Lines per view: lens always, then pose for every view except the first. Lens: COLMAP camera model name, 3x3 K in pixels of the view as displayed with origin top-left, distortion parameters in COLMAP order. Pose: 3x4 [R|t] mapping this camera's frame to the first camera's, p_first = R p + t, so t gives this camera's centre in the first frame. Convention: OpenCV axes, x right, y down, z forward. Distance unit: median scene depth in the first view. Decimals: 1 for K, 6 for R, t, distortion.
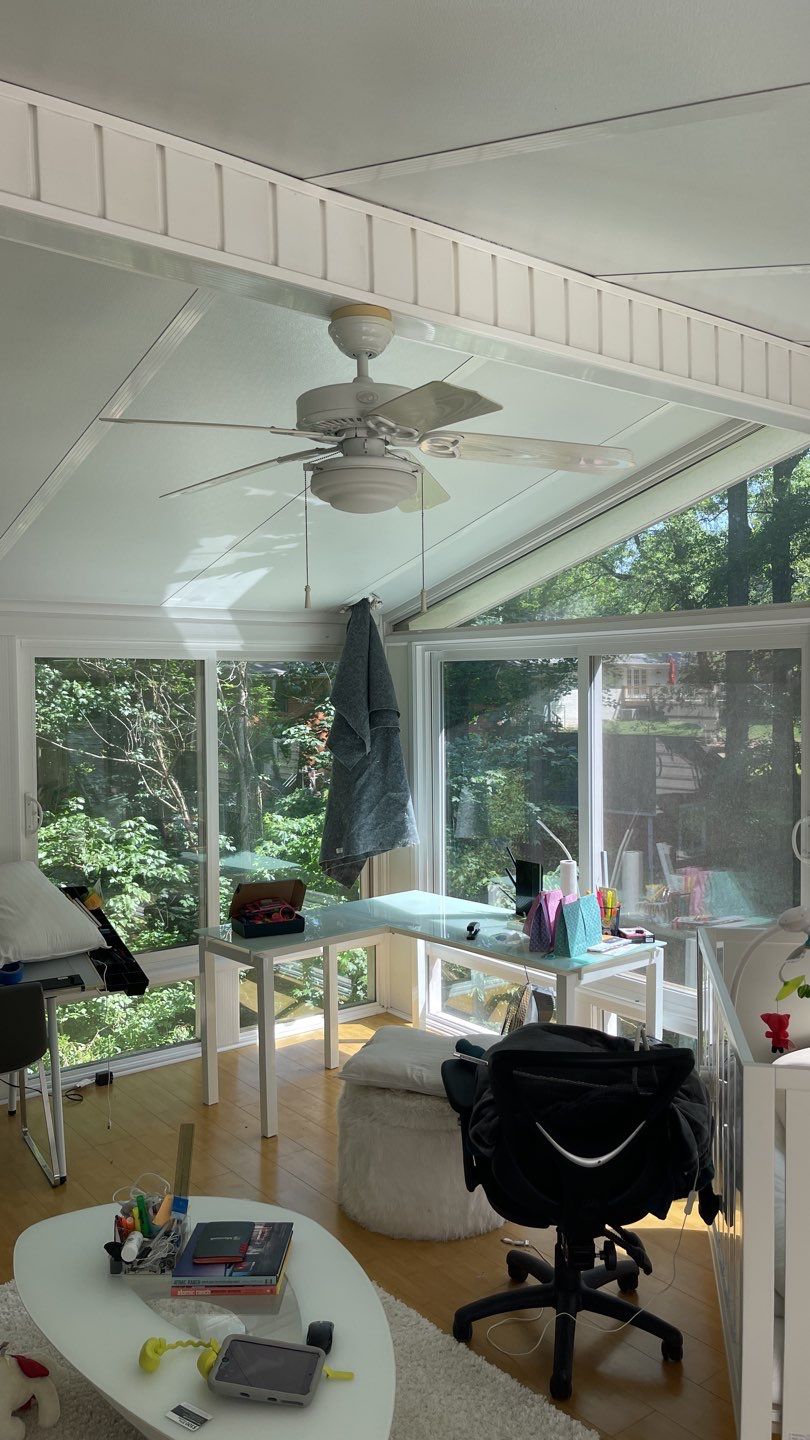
lens RADIAL K [[1116.0, 0, 409.9], [0, 1116.0, 739.8], [0, 0, 1]] dist [0.068756, -0.101561]
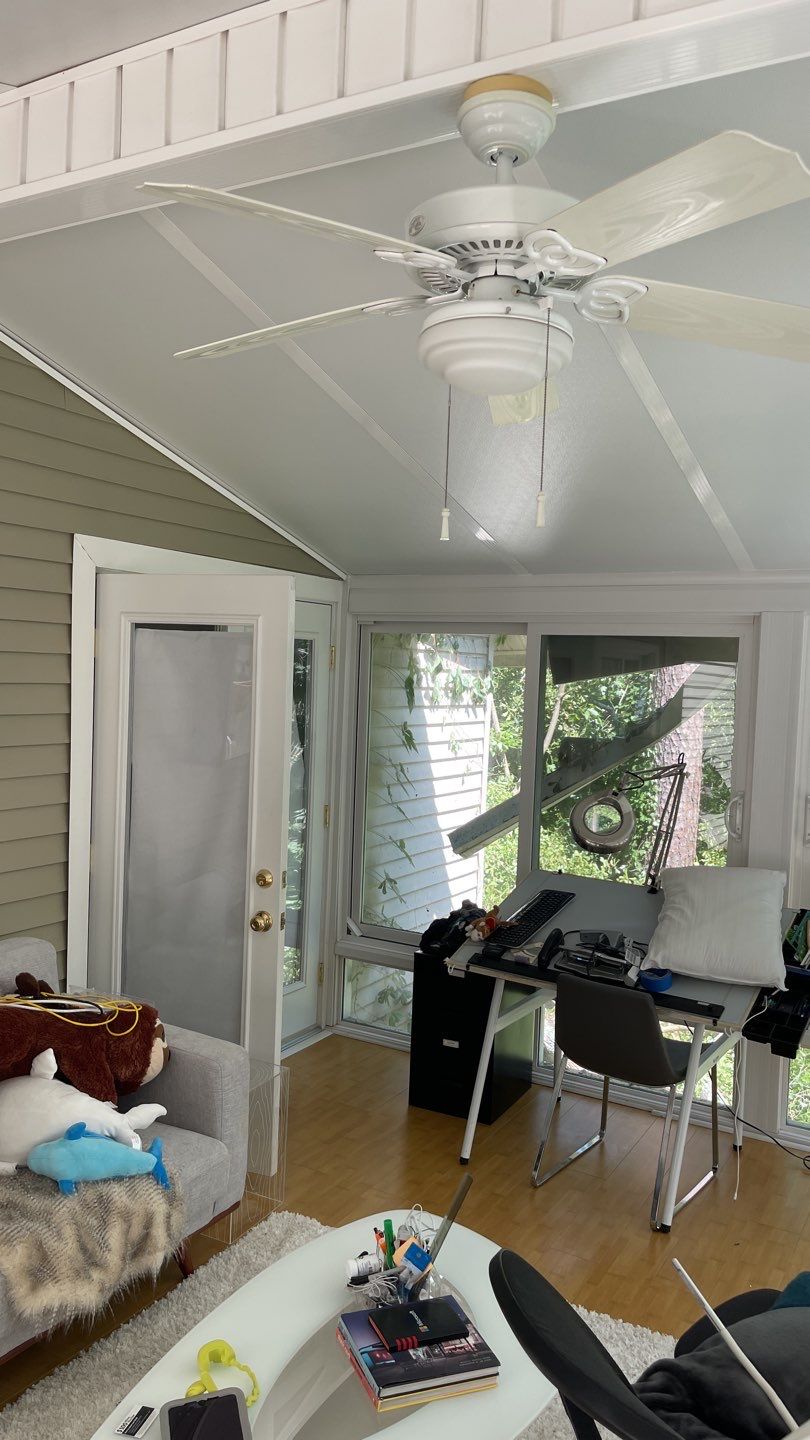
lens RADIAL K [[1116.0, 0, 409.9], [0, 1116.0, 739.8], [0, 0, 1]] dist [0.068756, -0.101561]
pose [[0.351941, 0.071032, -0.933323, 0.400062], [-0.078359, 0.995852, 0.046243, -0.010496], [0.932737, 0.056859, 0.356047, 0.478239]]
